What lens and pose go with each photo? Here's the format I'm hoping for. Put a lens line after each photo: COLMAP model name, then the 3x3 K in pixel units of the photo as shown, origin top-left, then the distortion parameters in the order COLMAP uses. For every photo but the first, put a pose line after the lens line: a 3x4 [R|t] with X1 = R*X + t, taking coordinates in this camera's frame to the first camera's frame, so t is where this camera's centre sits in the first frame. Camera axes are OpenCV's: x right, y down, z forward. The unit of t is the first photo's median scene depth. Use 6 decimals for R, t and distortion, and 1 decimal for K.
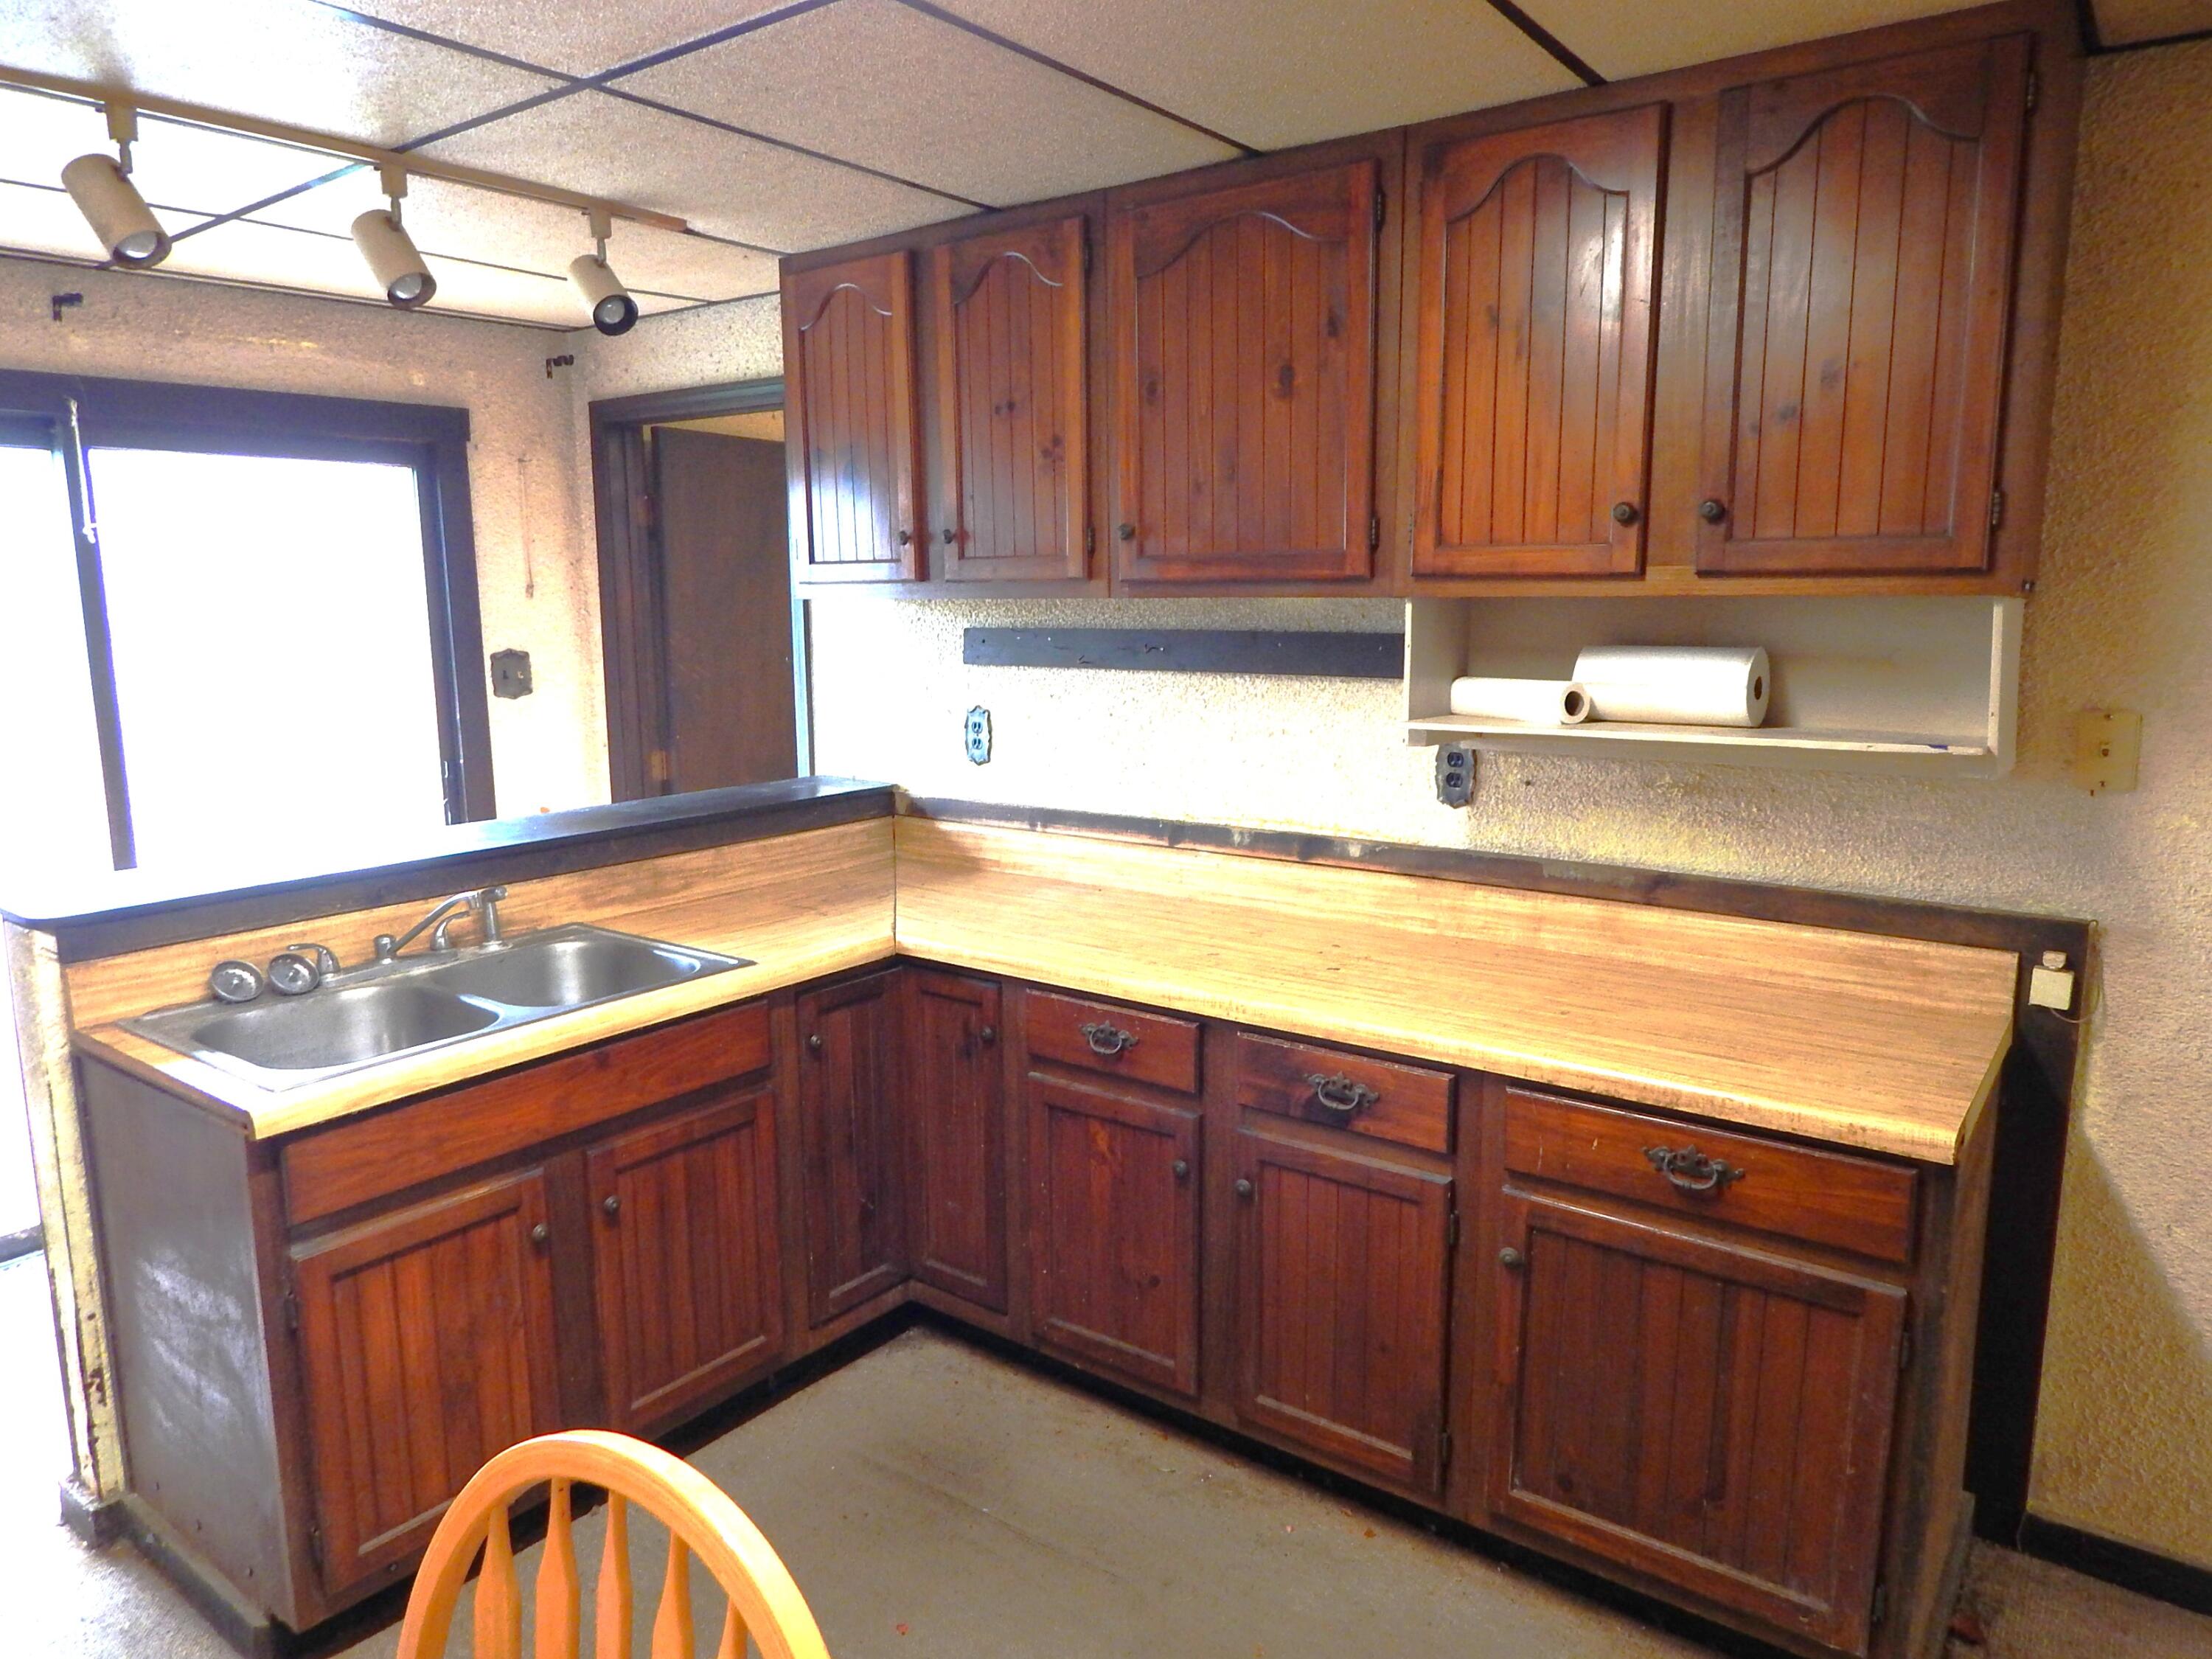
lens RADIAL K [[1451.4, 0, 1092.4], [0, 1451.4, 827.3], [0, 0, 1]] dist [-0.005705, 0.001100]
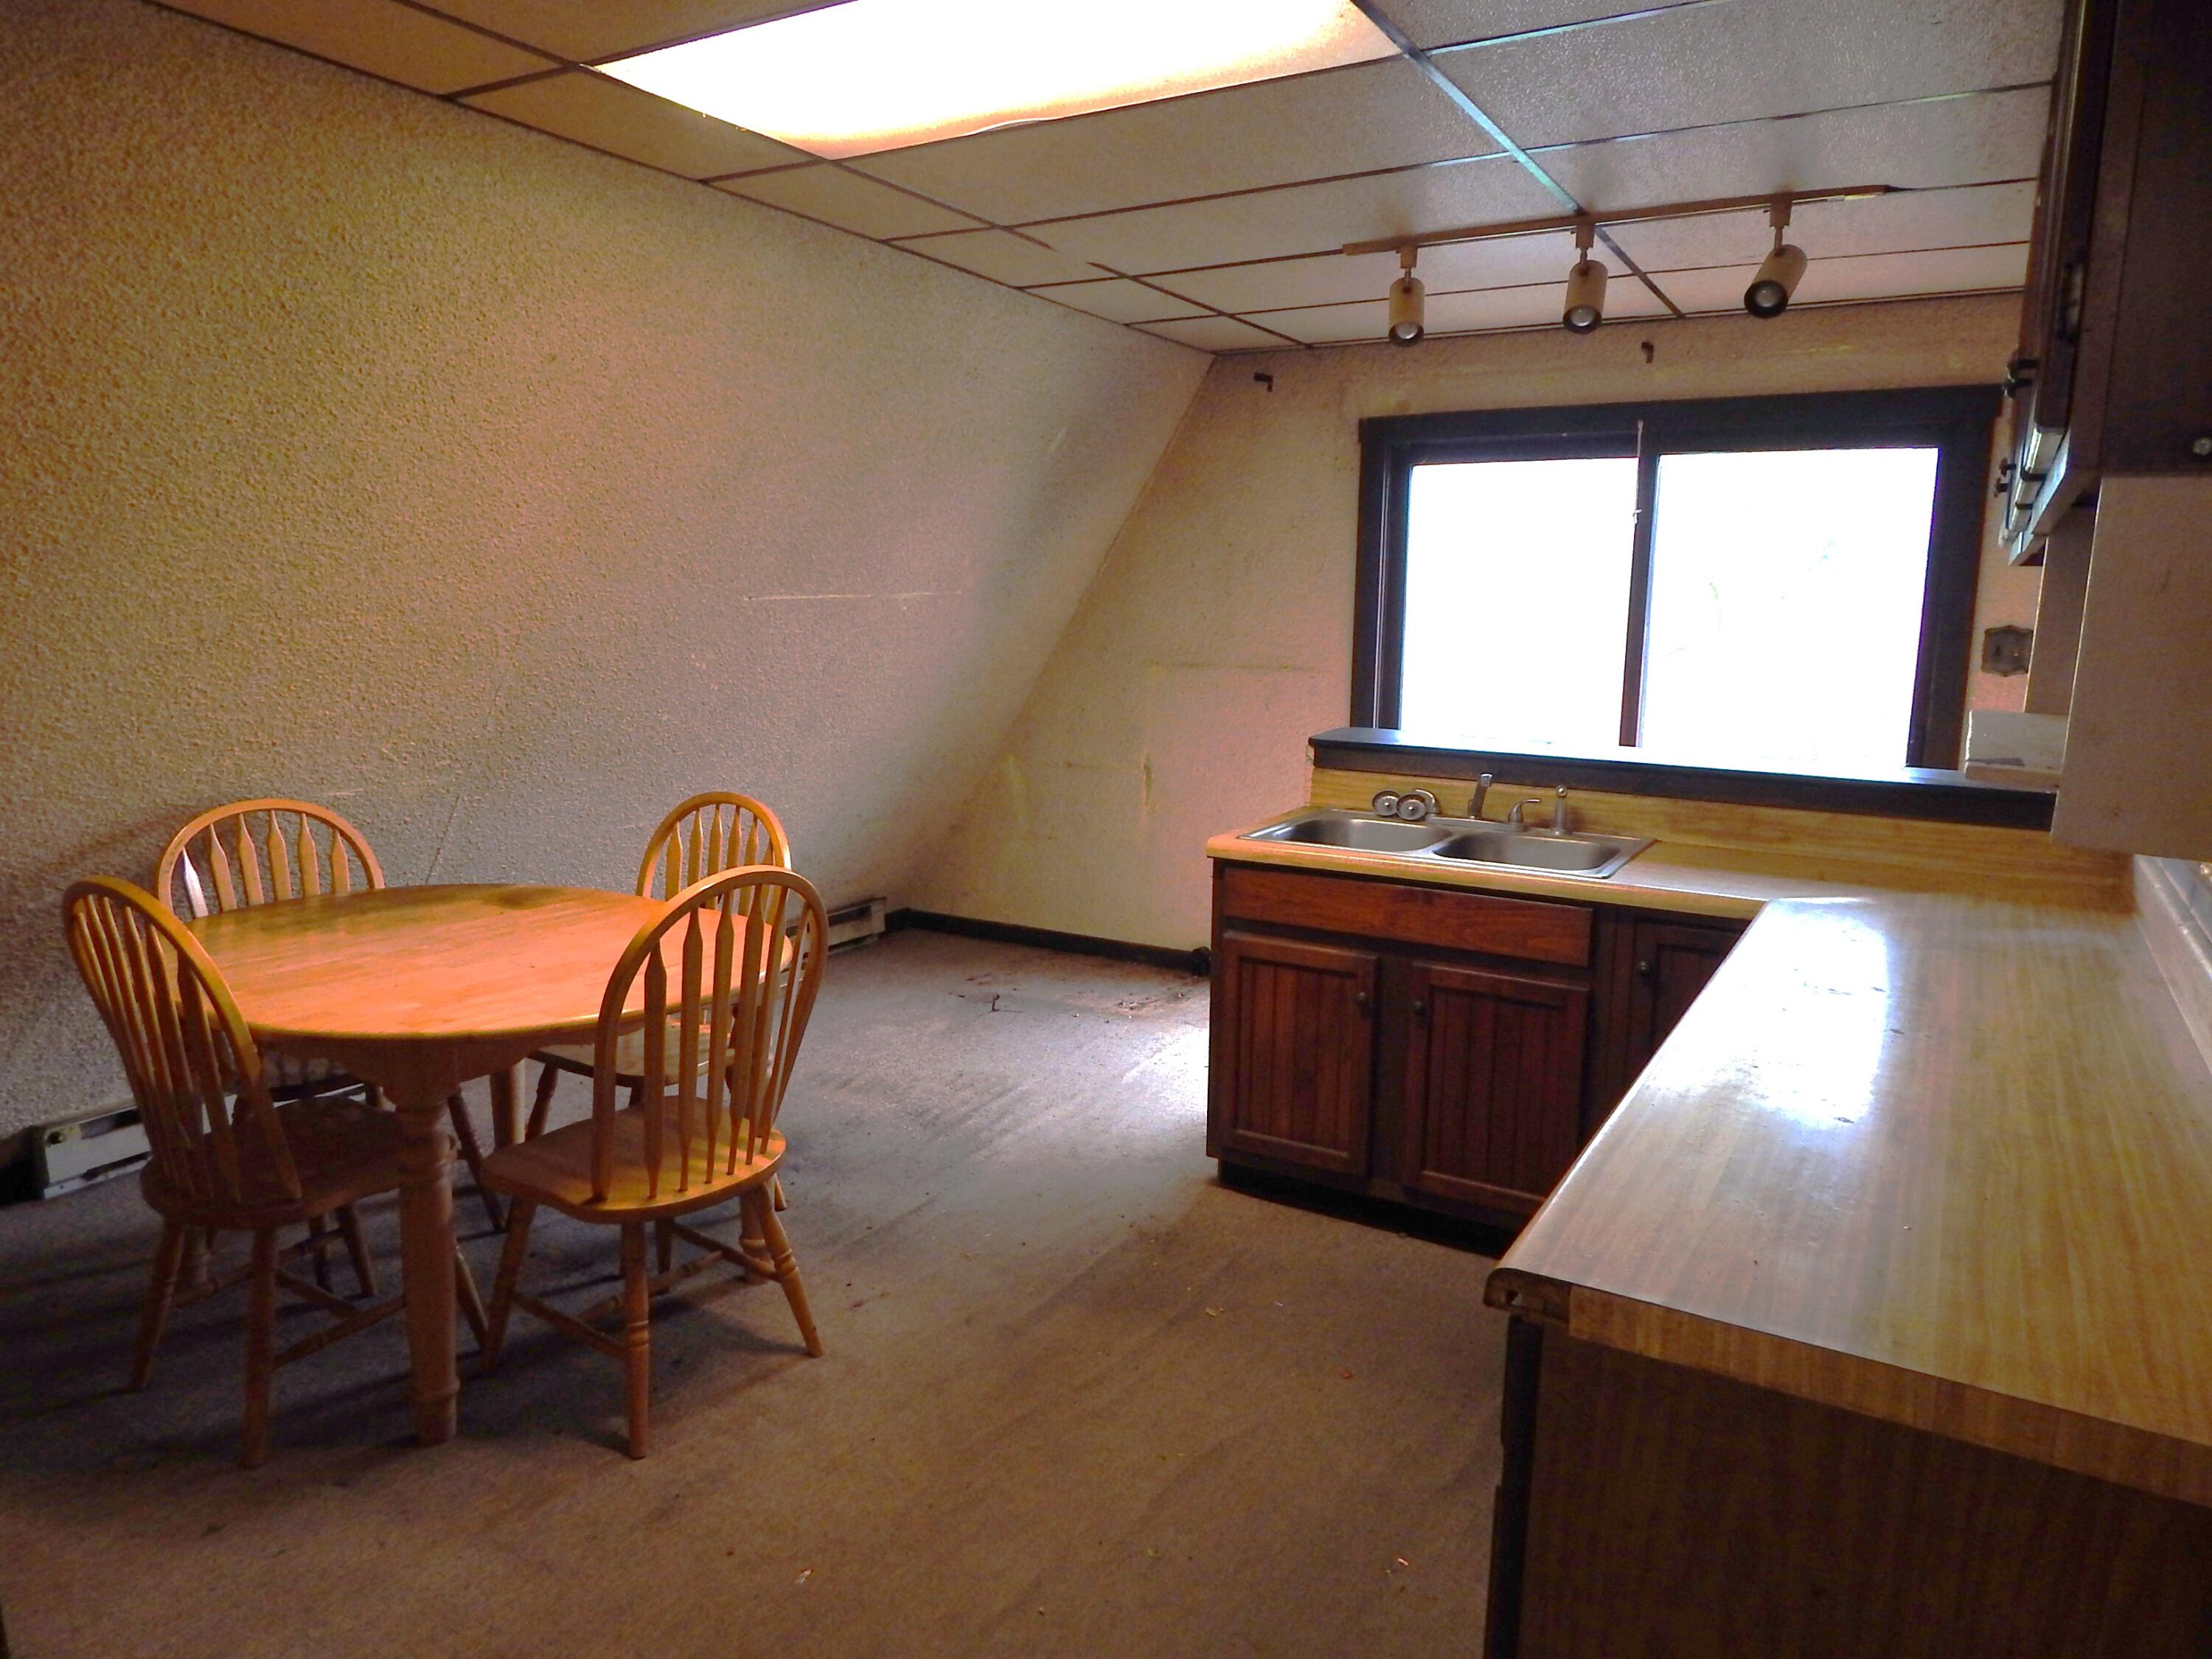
lens RADIAL K [[1451.4, 0, 1093.9], [0, 1451.4, 827.8], [0, 0, 1]] dist [-0.005705, 0.001100]
pose [[0.120670, 0.178631, -0.976488, 0.876864], [-0.180814, 0.971176, 0.155315, -0.051629], [0.976087, 0.157821, 0.149490, 0.466365]]
